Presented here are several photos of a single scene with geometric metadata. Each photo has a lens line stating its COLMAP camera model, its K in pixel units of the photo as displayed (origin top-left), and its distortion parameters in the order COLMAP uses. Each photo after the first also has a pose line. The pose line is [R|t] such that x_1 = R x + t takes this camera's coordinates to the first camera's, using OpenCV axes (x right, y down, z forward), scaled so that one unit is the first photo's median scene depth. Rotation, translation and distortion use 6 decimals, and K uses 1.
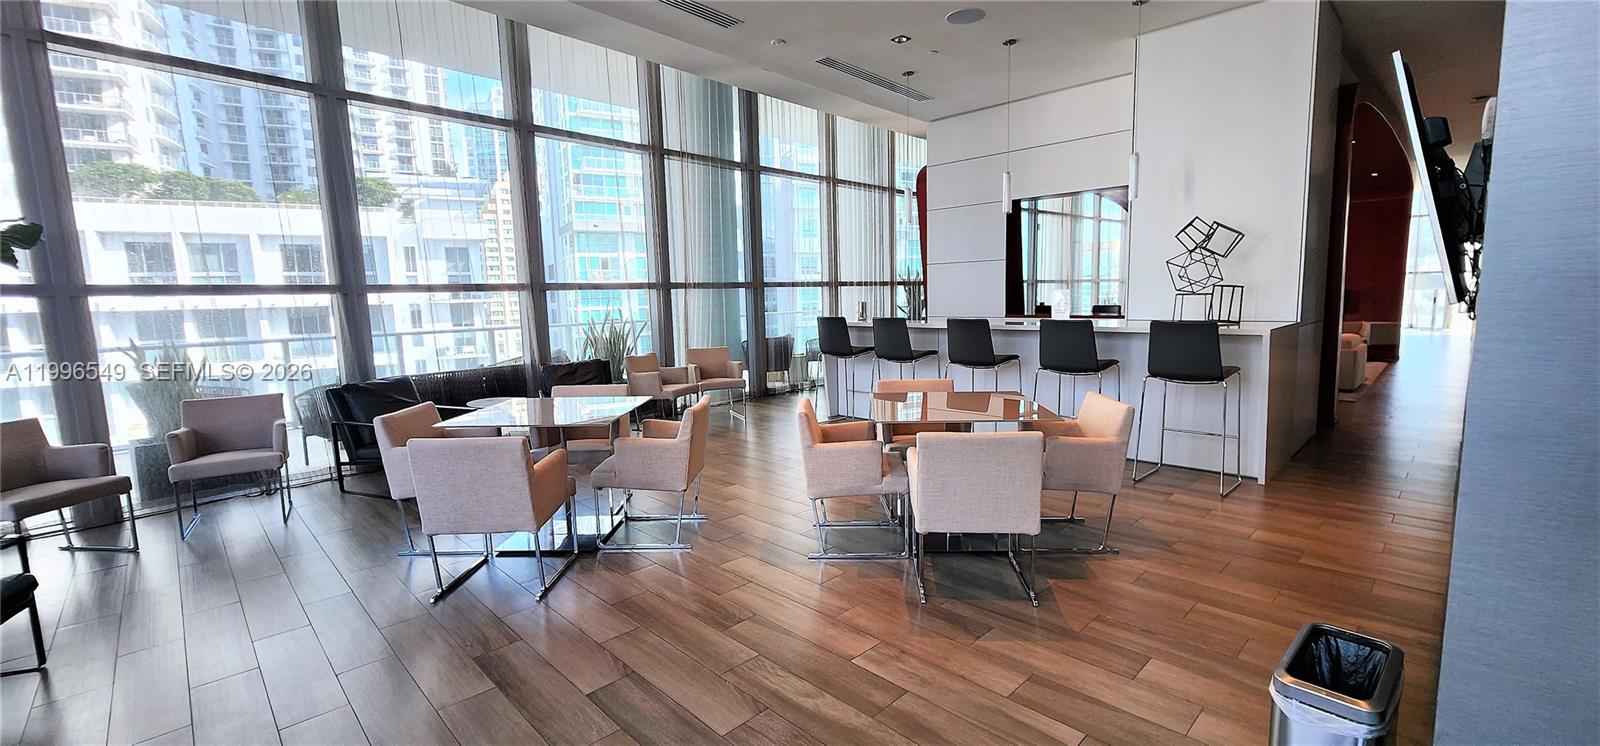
lens RADIAL K [[662.0, 0, 795.2], [0, 662.0, 376.4], [0, 0, 1]] dist [-0.008463, -0.000124]
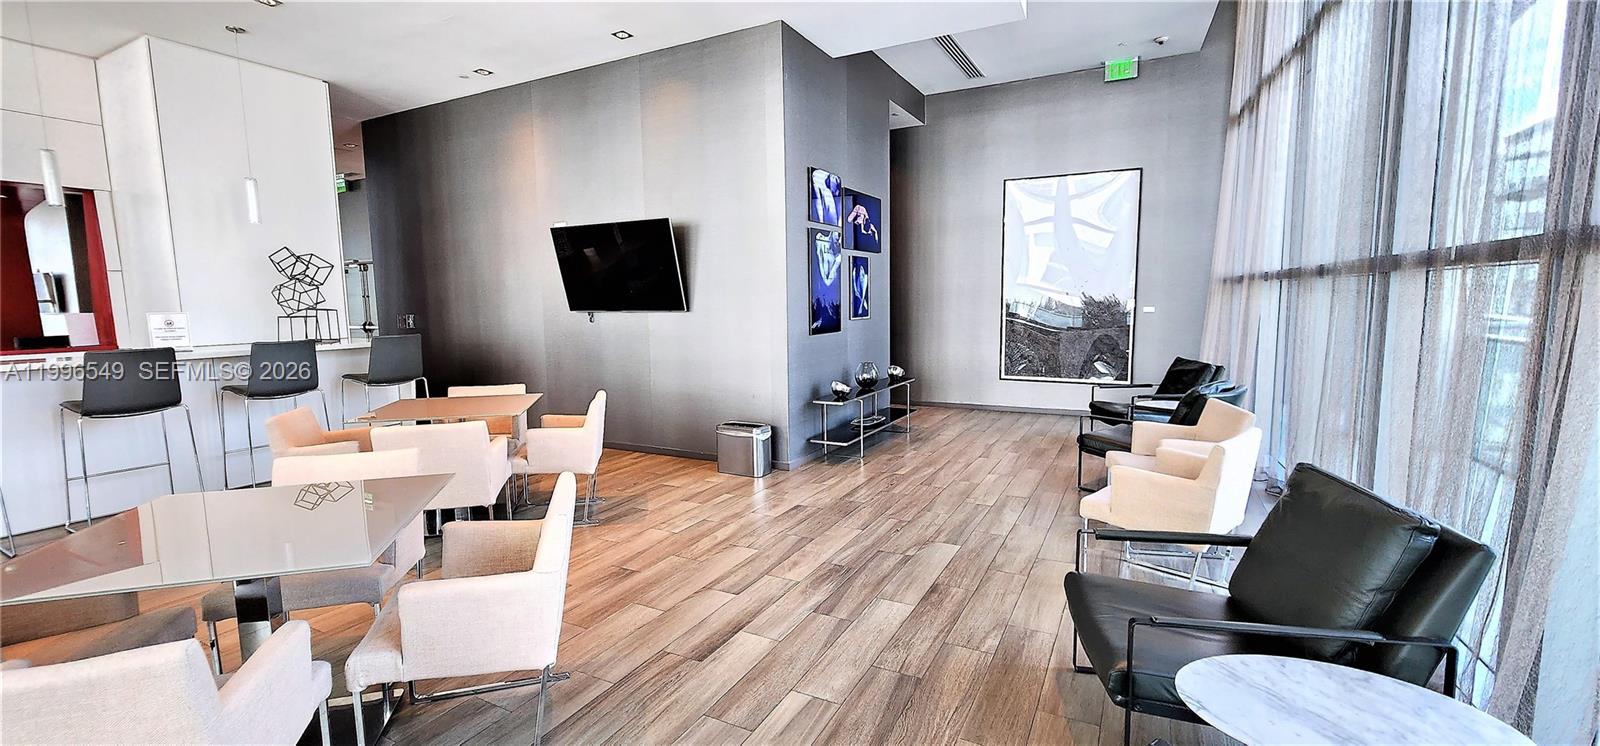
lens RADIAL K [[662.0, 0, 795.5], [0, 662.0, 376.7], [0, 0, 1]] dist [-0.008463, -0.000124]
pose [[-0.311674, -0.085634, 0.946323, -1.484863], [0.127822, 0.983100, 0.131061, -0.127147], [-0.941553, 0.161809, -0.295460, 1.102800]]
